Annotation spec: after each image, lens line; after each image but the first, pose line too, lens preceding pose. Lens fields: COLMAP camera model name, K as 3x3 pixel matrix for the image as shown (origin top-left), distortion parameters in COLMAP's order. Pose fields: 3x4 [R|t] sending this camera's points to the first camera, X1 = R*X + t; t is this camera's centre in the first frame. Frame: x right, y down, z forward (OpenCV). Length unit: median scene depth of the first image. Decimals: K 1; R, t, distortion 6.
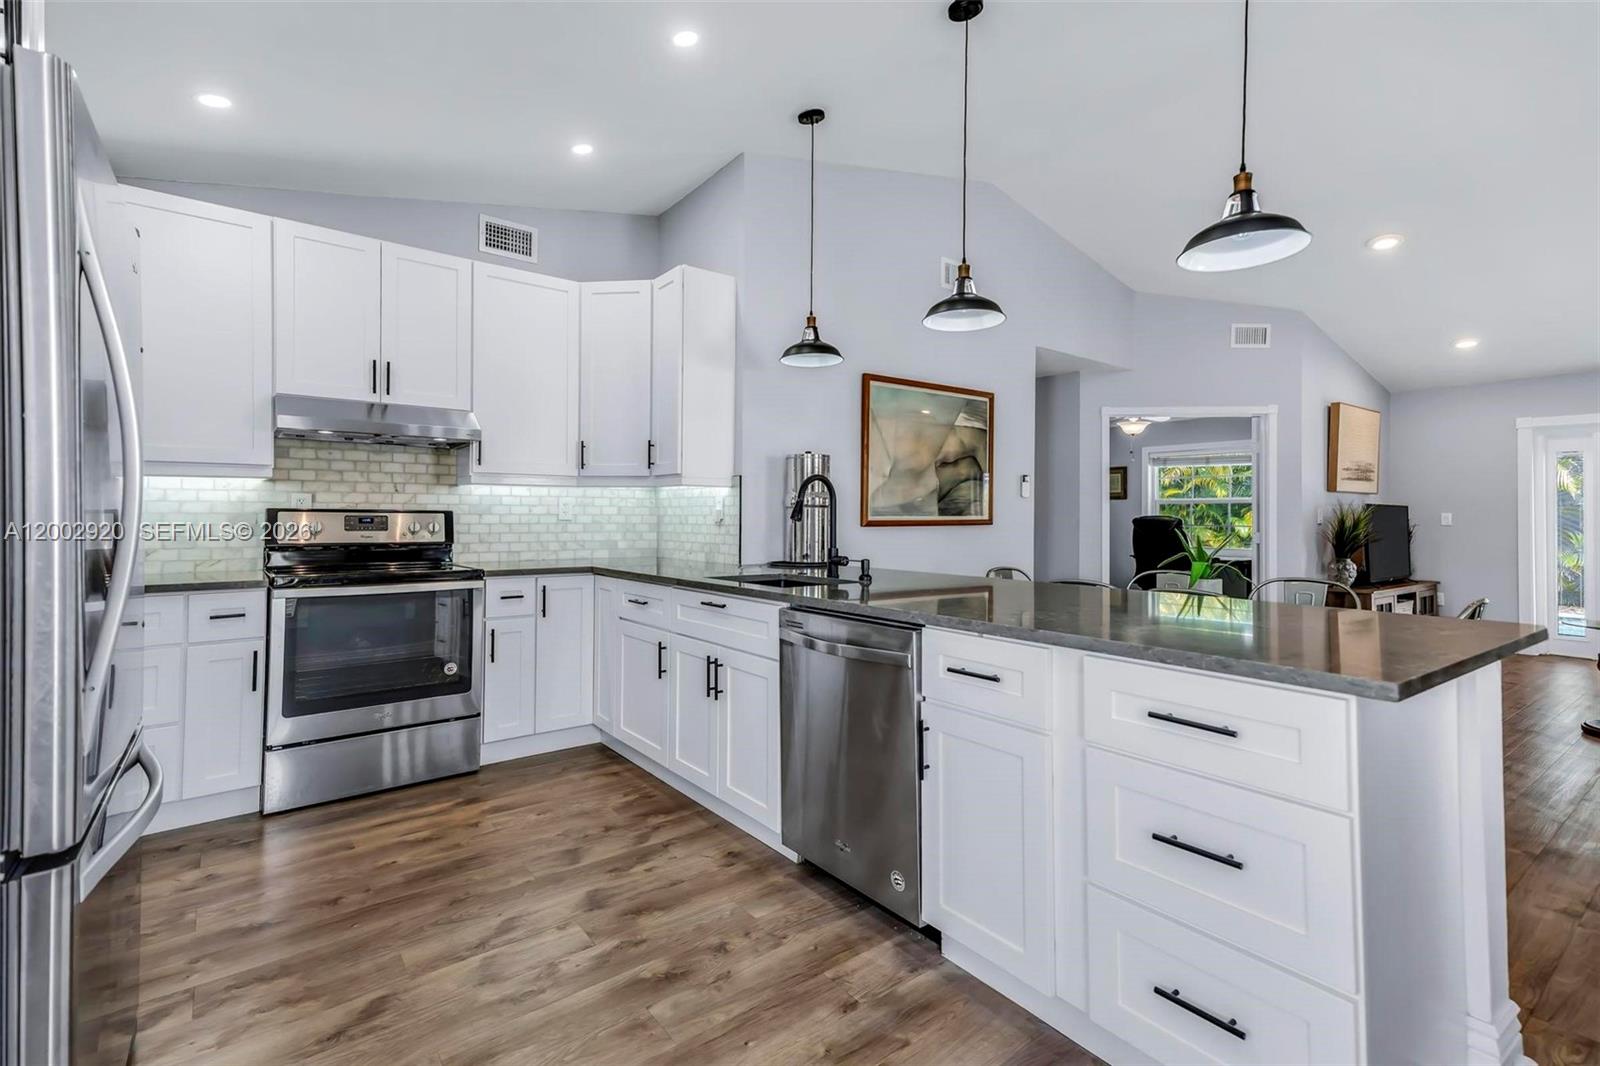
lens RADIAL K [[721.4, 0, 807.6], [0, 721.4, 505.6], [0, 0, 1]] dist [0.040453, -0.000367]
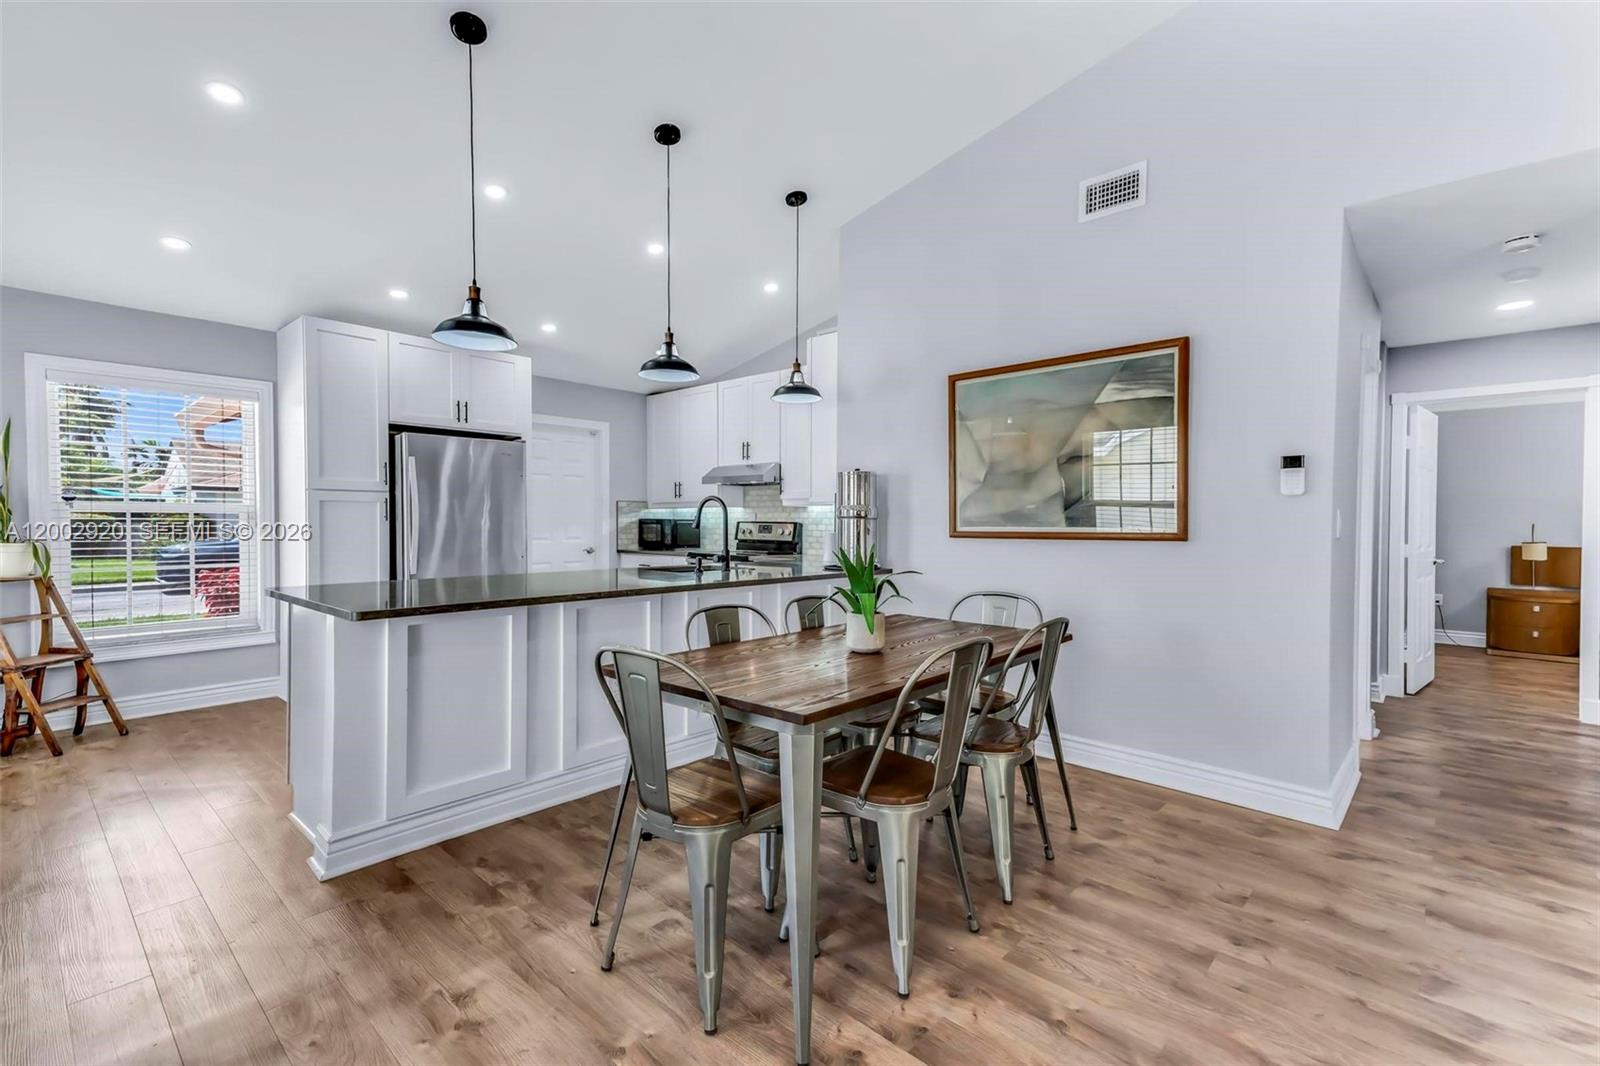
lens RADIAL K [[702.7, 0, 804.7], [0, 702.7, 531.7], [0, 0, 1]] dist [0.016932, -0.000100]
pose [[0.182373, 0.011458, -0.983163, 1.145092], [0.011242, 0.999842, 0.013738, 0.007725], [0.983165, -0.013558, 0.182216, 0.772567]]
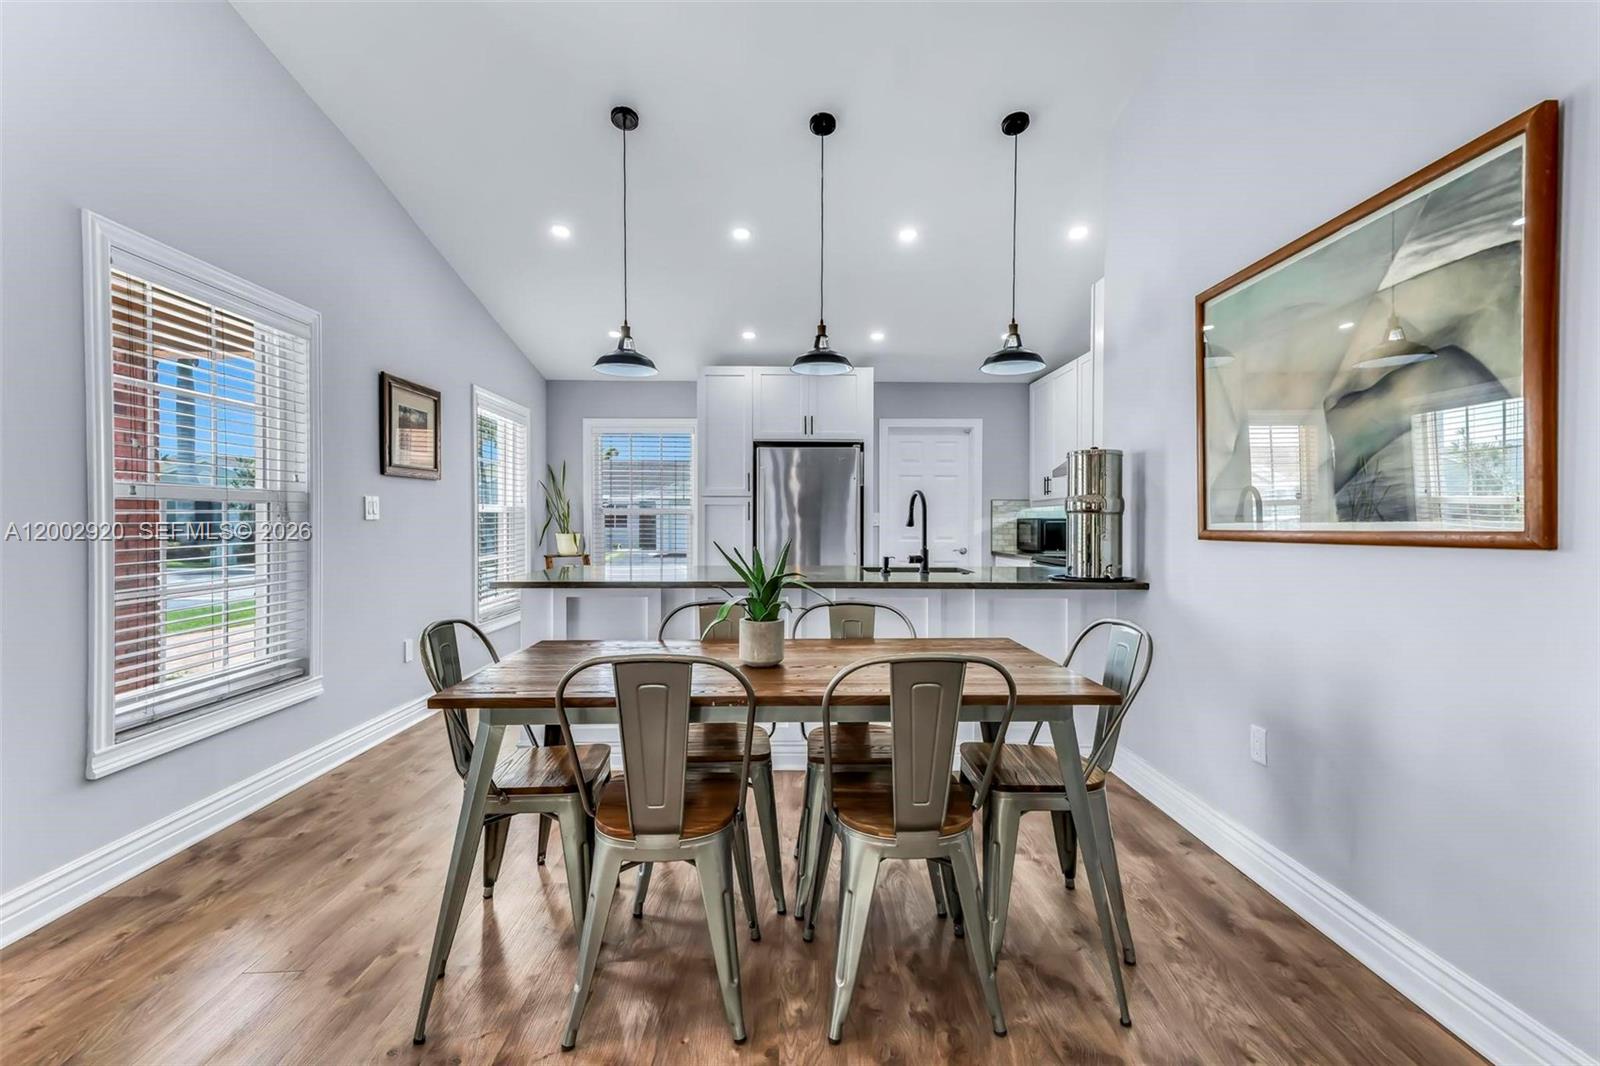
lens RADIAL K [[712.0, 0, 800.5], [0, 712.0, 527.9], [0, 0, 1]] dist [0.028125, -0.000140]
pose [[-0.591756, 0.000322, -0.806117, 0.949640], [0.008201, 0.999951, -0.005621, 0.023569], [0.806076, -0.009938, -0.591729, 1.309622]]
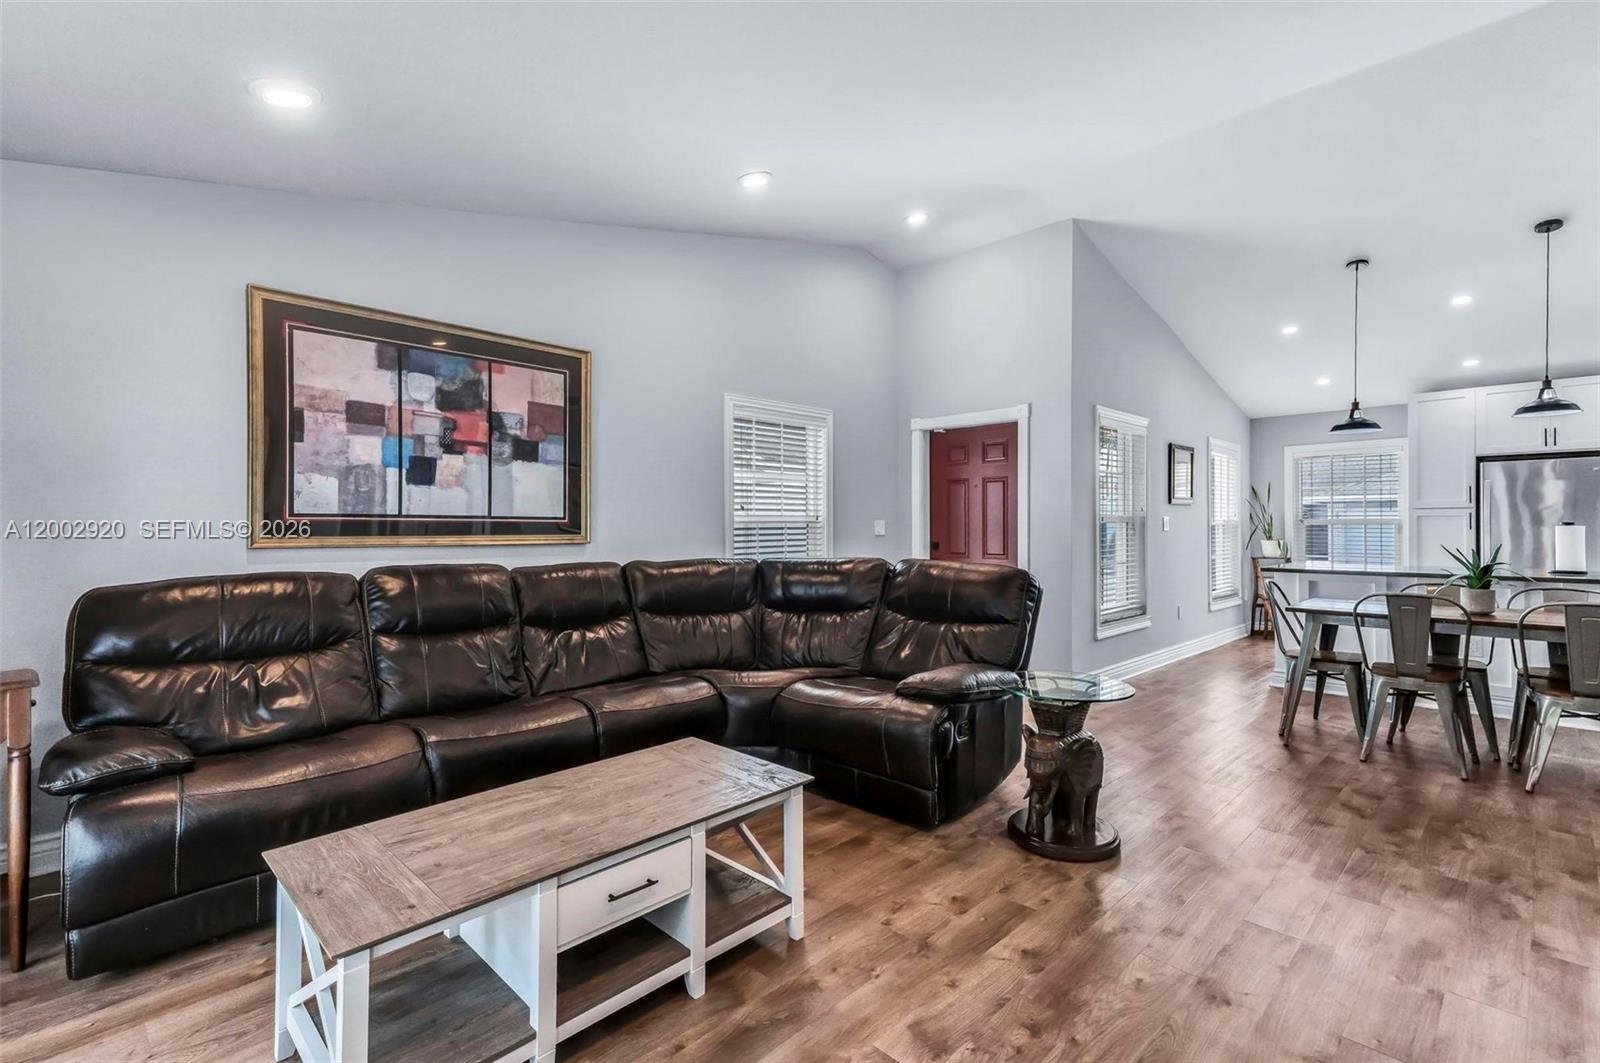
lens RADIAL K [[739.4, 0, 806.3], [0, 739.4, 527.4], [0, 0, 1]] dist [0.031322, -0.000379]
pose [[-0.989939, -0.003109, -0.141464, 1.619359], [-0.000647, 0.999848, -0.017450, 0.025273], [0.141497, -0.017183, -0.989790, 1.891168]]
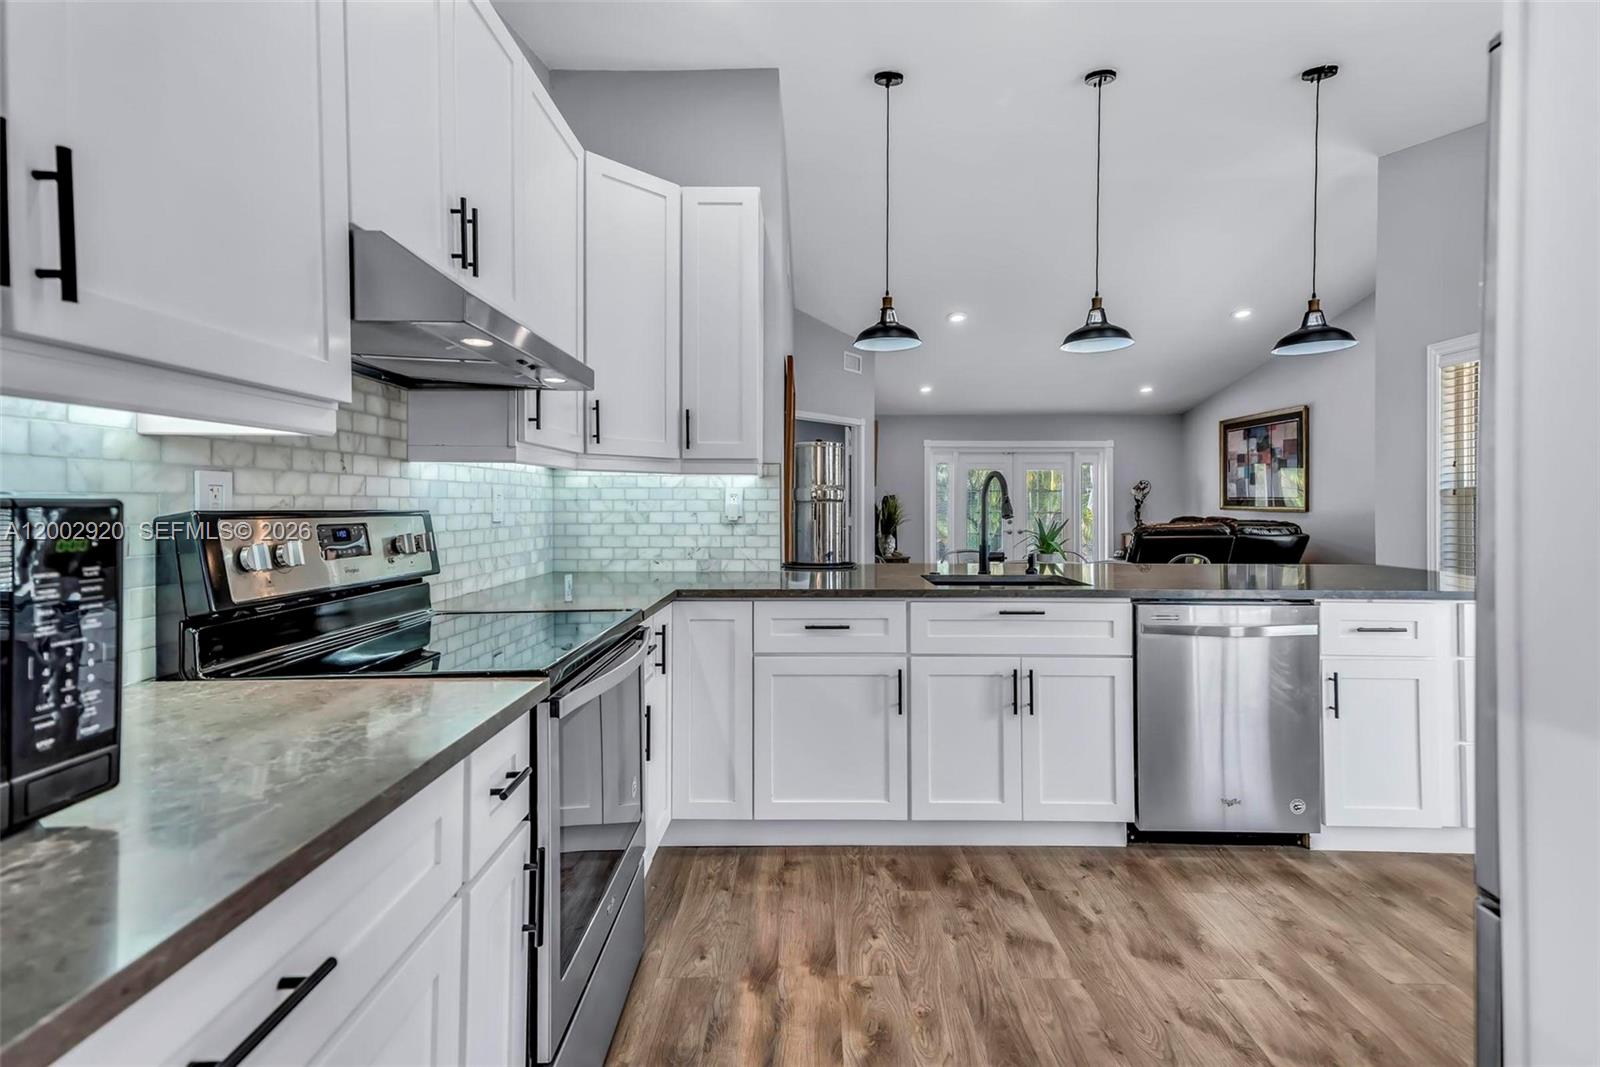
lens RADIAL K [[733.3, 0, 801.1], [0, 733.3, 498.8], [0, 0, 1]] dist [0.037612, -0.000152]
pose [[0.615737, -0.000077, 0.787952, -0.787907], [-0.011102, 0.999900, 0.008772, -0.009151], [-0.787873, -0.014149, 0.615675, 0.492285]]
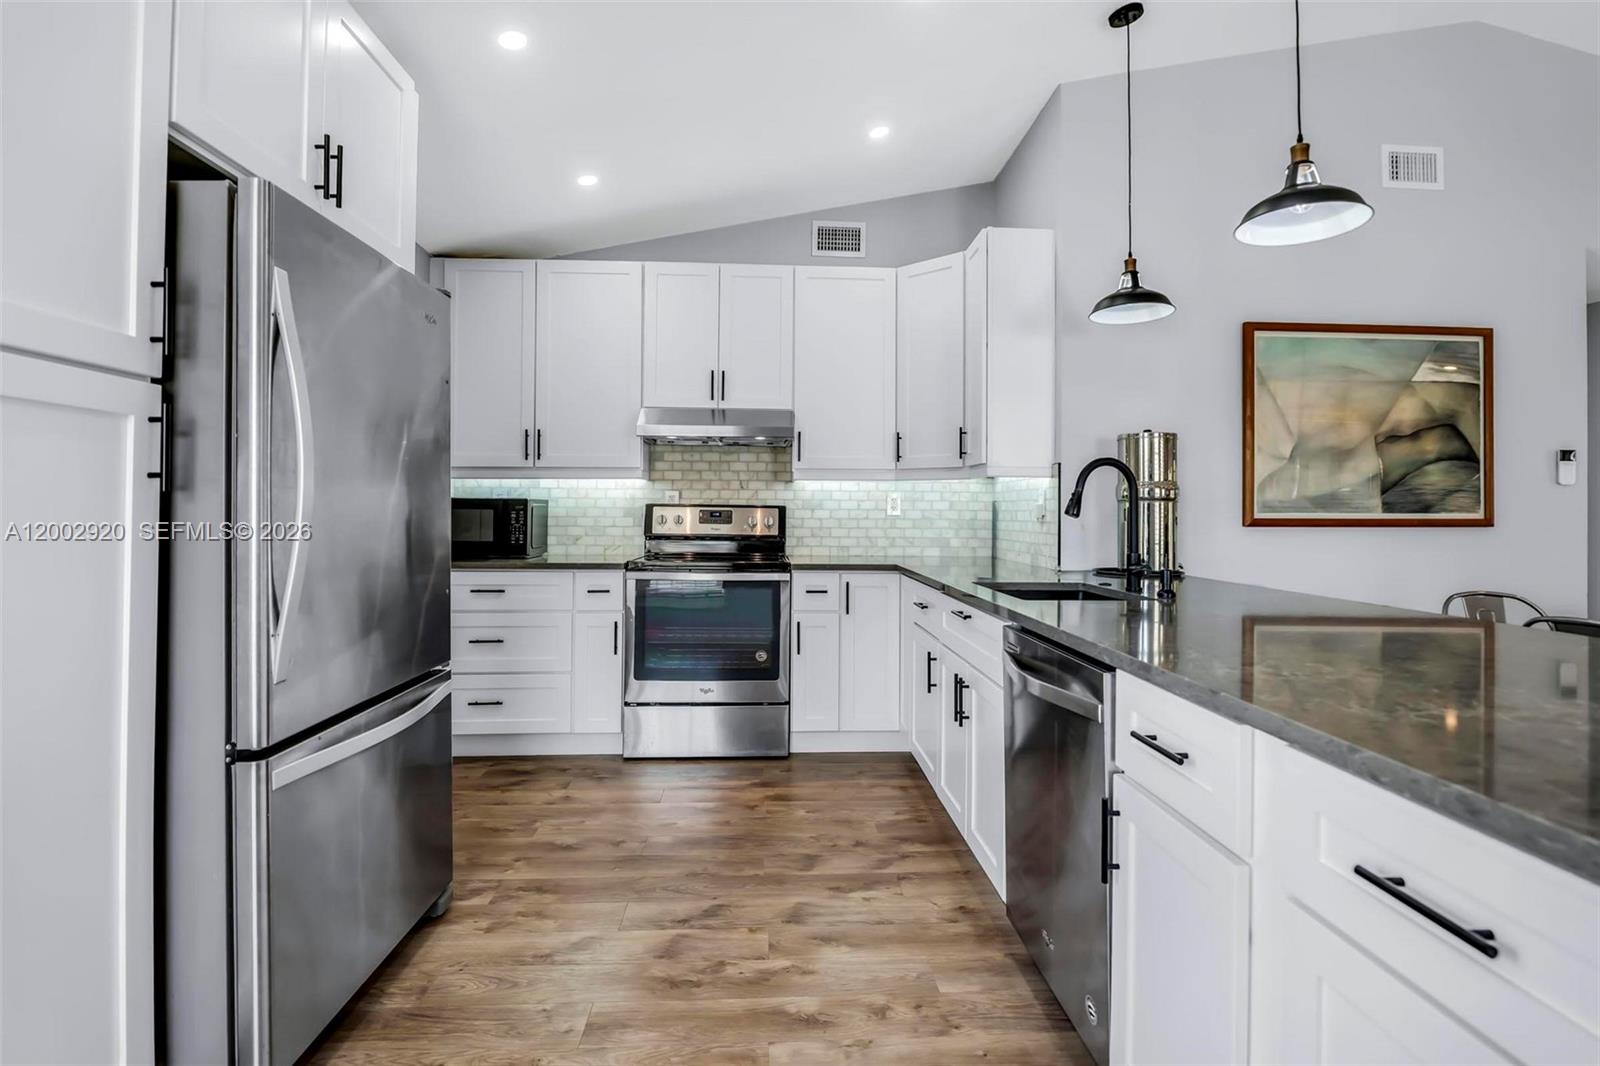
lens RADIAL K [[762.6, 0, 821.8], [0, 762.6, 496.2], [0, 0, 1]] dist [-0.020805, -0.000071]
pose [[0.830703, -0.008352, -0.556653, 0.179115], [0.003815, 0.999949, -0.009309, 0.003935], [0.556703, 0.005610, 0.830693, 0.122719]]
